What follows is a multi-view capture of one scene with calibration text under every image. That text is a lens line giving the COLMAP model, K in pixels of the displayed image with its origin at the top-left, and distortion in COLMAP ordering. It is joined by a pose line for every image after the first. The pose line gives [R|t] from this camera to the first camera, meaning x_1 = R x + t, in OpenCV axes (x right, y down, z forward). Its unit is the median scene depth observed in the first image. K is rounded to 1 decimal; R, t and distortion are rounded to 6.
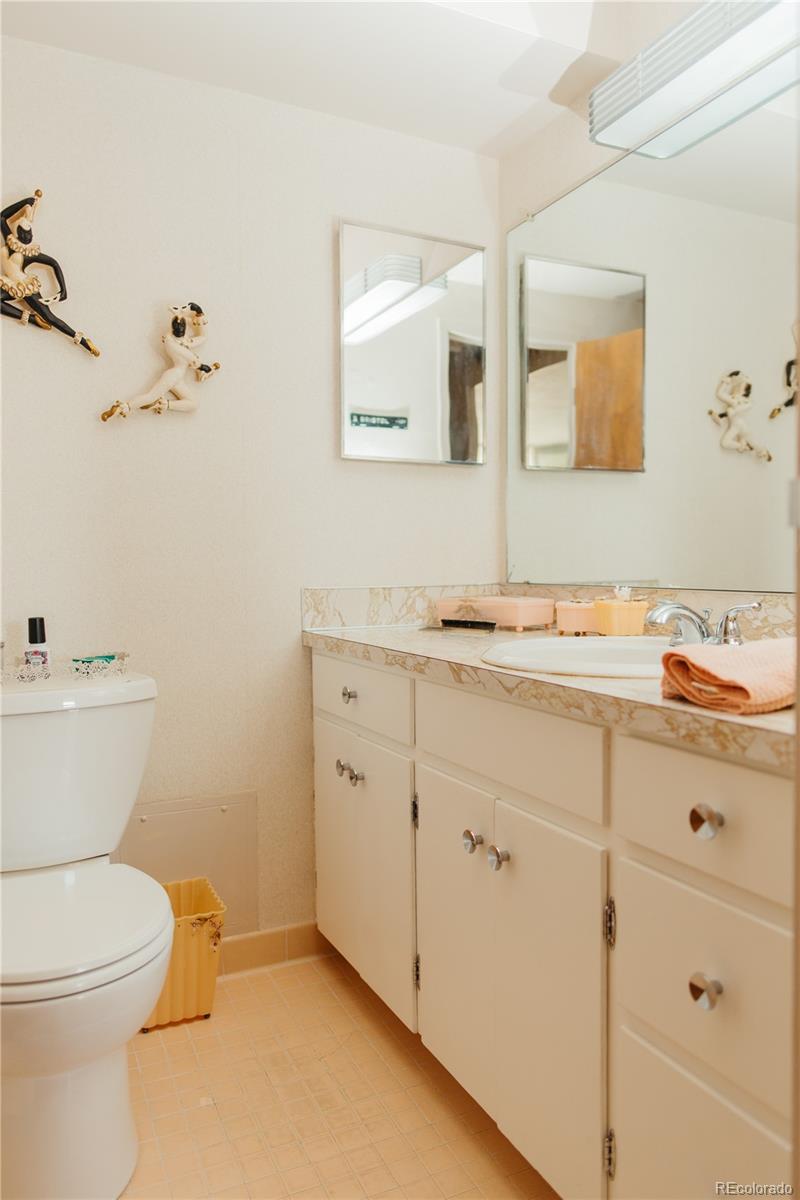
lens RADIAL K [[841.5, 0, 400.0], [0, 841.5, 600.0], [0, 0, 1]] dist [0.019489, -0.003894]
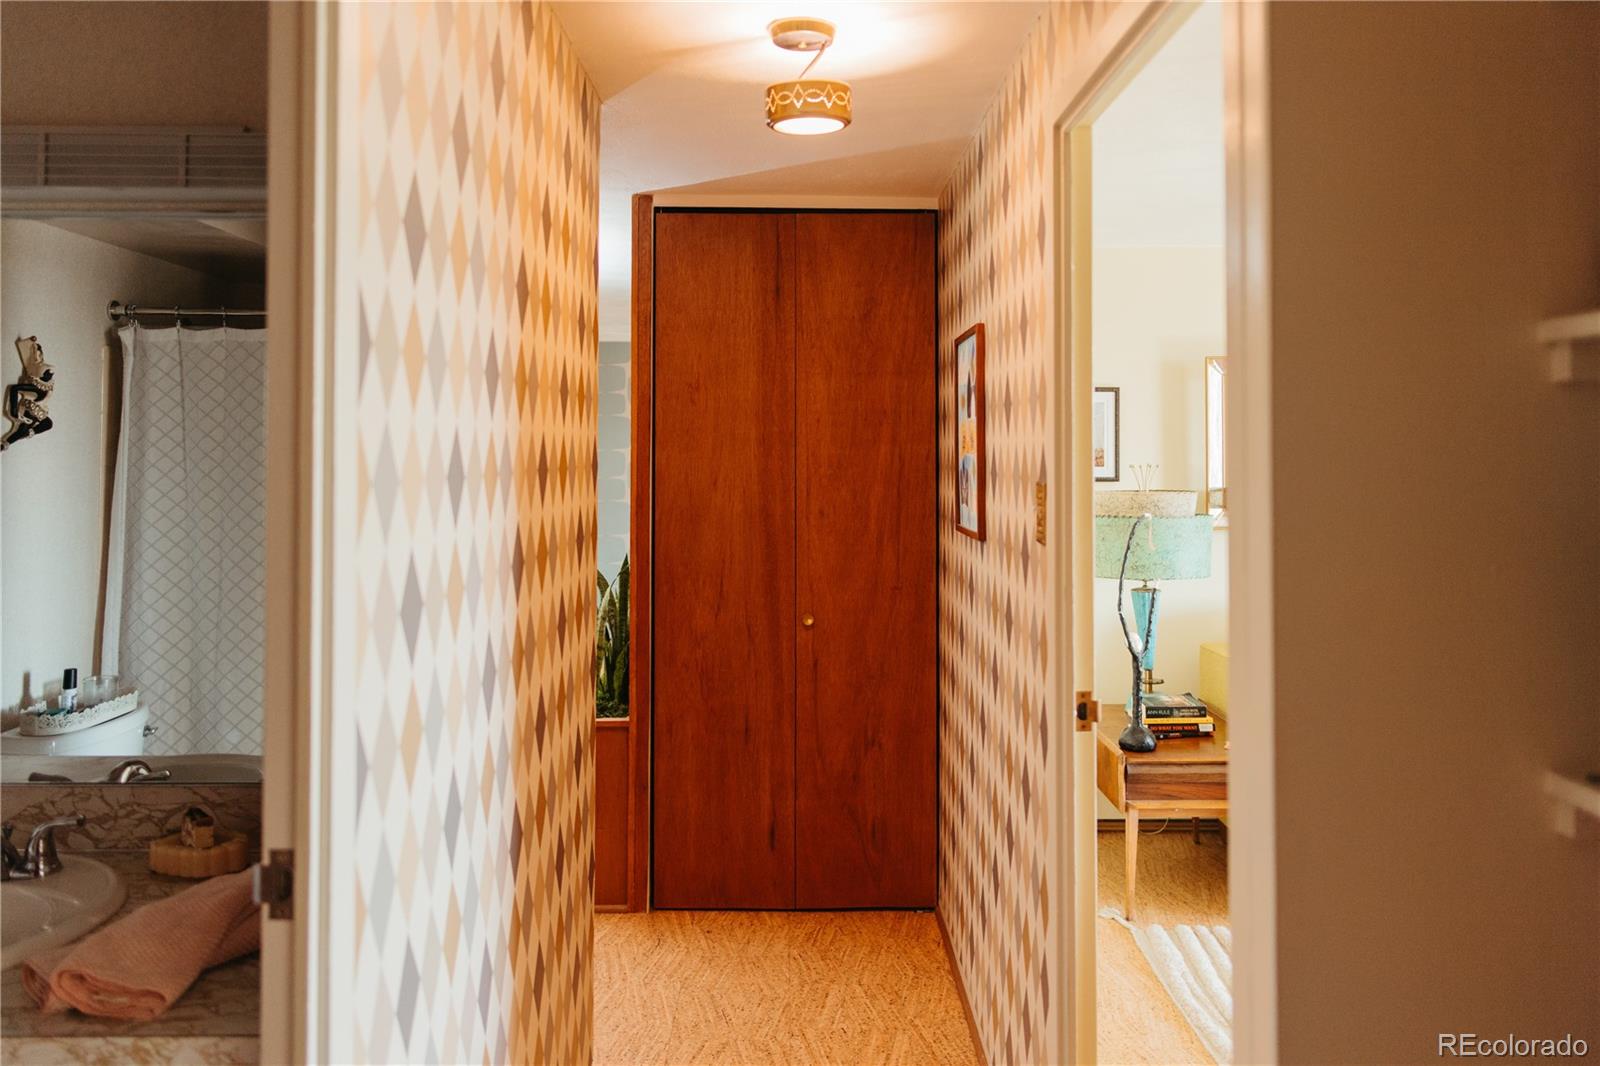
lens RADIAL K [[1130.5, 0, 803.6], [0, 1130.5, 418.7], [0, 0, 1]] dist [0.010297, -0.000408]
pose [[0.432434, 0.032803, 0.901069, -0.261822], [0.036621, 0.997874, -0.053902, -0.240327], [-0.900922, 0.056307, 0.430314, -0.184875]]
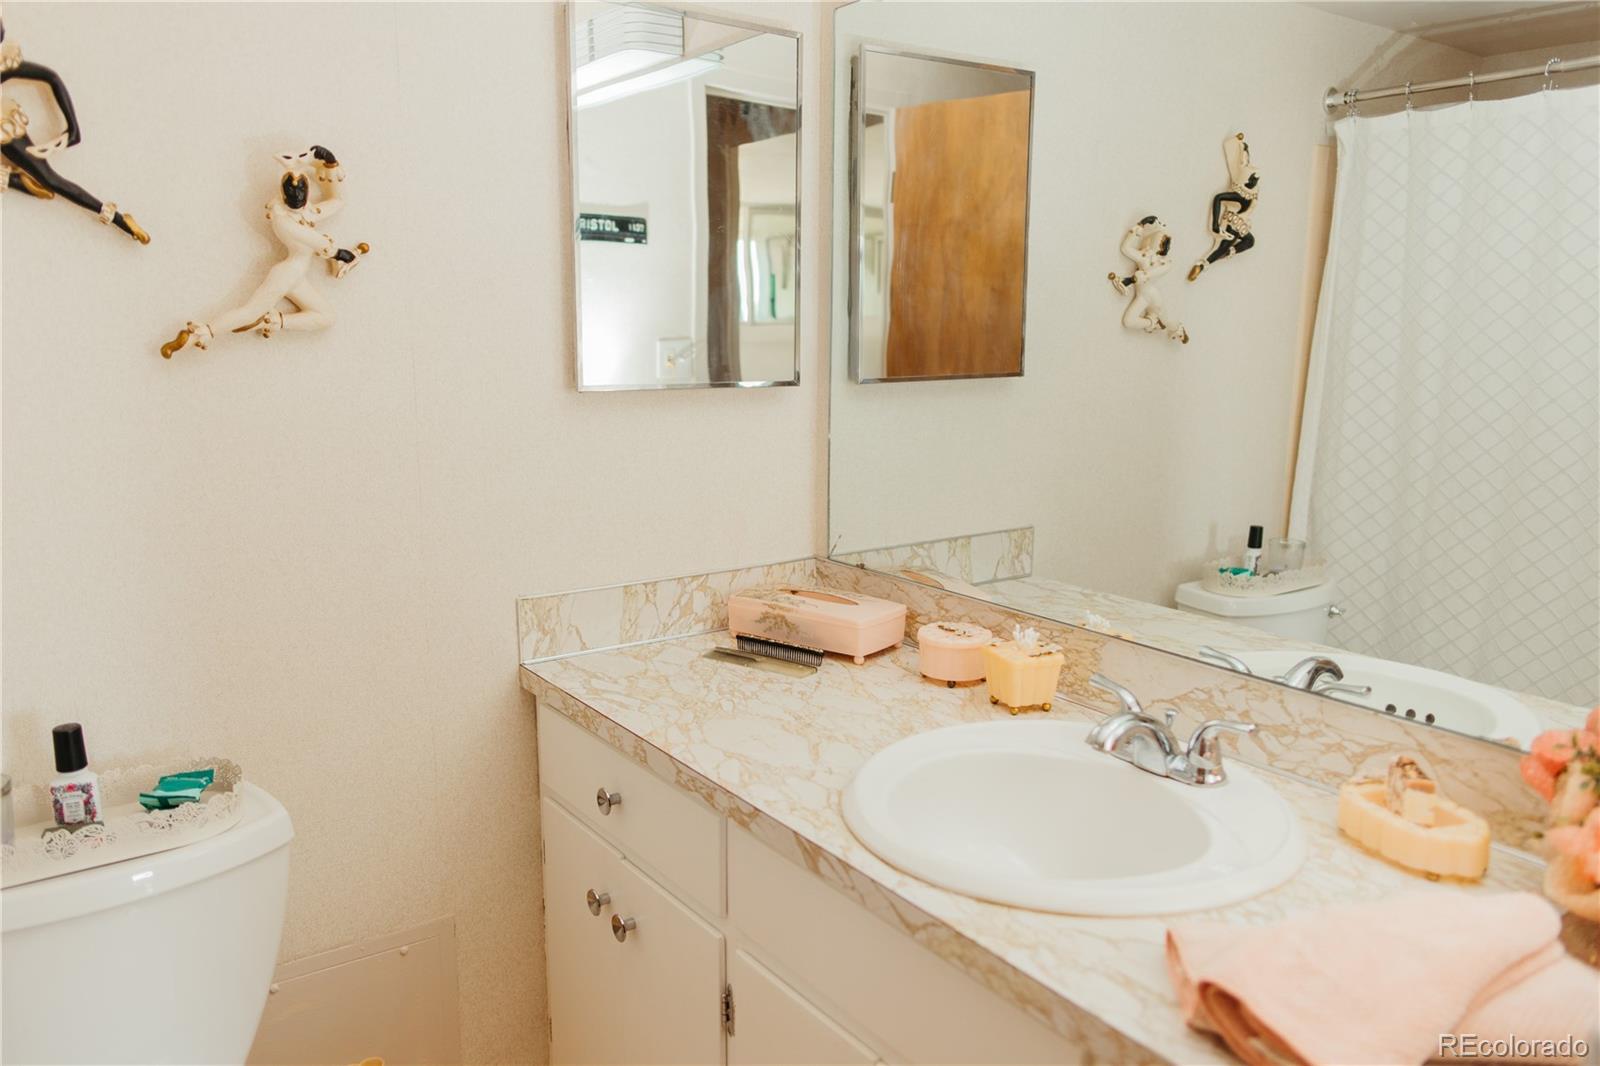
lens RADIAL K [[1167.5, 0, 792.4], [0, 1167.5, 530.3], [0, 0, 1]] dist [0.018215, -0.009946]
pose [[0.986128, -0.017424, 0.165068, -0.062339], [-0.004470, 0.991327, 0.131344, -0.195688], [-0.165925, -0.130260, 0.977497, 0.130473]]
